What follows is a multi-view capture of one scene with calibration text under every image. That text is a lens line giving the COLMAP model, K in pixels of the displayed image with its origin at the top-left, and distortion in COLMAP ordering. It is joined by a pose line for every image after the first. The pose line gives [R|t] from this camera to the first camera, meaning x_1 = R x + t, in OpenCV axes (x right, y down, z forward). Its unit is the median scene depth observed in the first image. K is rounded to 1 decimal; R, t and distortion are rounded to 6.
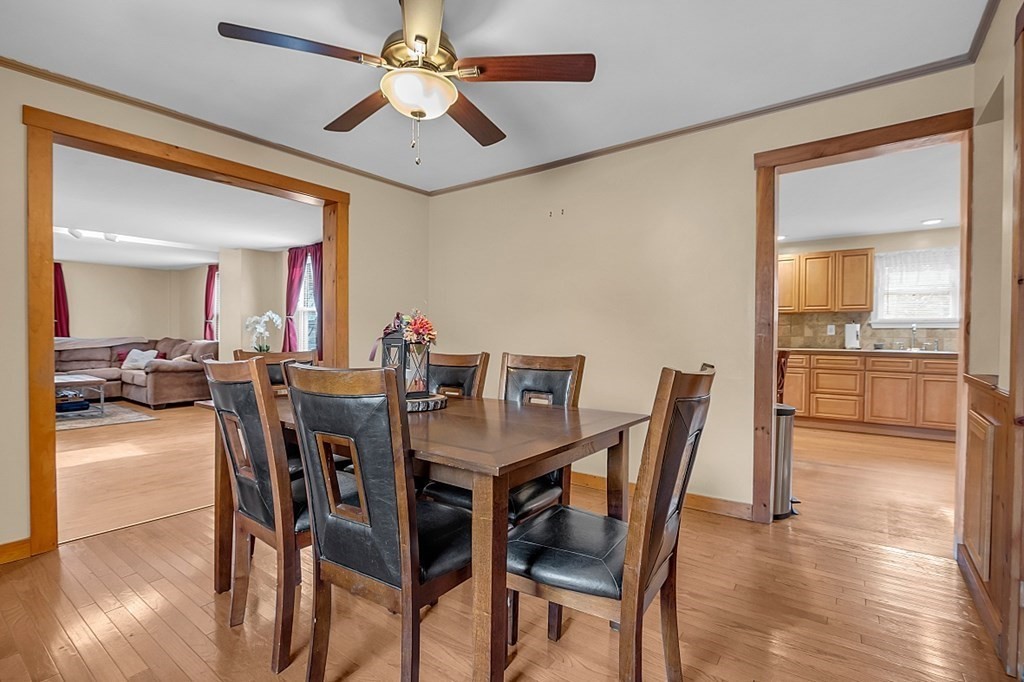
lens RADIAL K [[462.9, 0, 510.9], [0, 462.9, 339.6], [0, 0, 1]] dist [-0.017878, 0.000817]
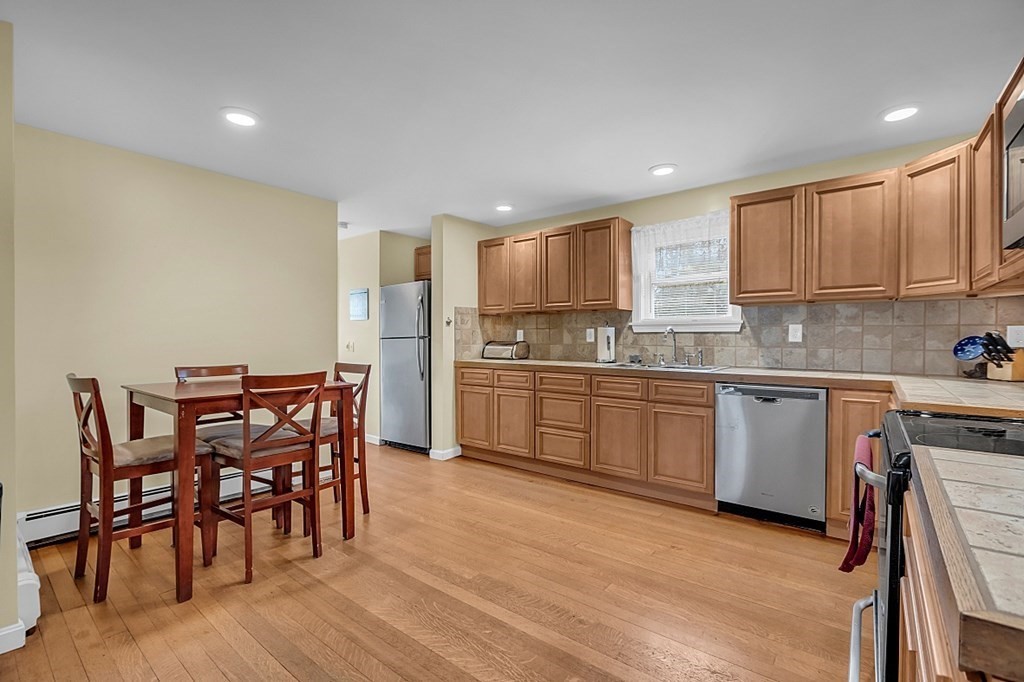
lens RADIAL K [[462.9, 0, 509.2], [0, 462.9, 340.7], [0, 0, 1]] dist [-0.017878, 0.000817]
pose [[0.999319, -0.006406, -0.036340, 0.628081], [0.006258, 0.999972, -0.004171, -0.010706], [0.036366, 0.003940, 0.999331, 0.282866]]
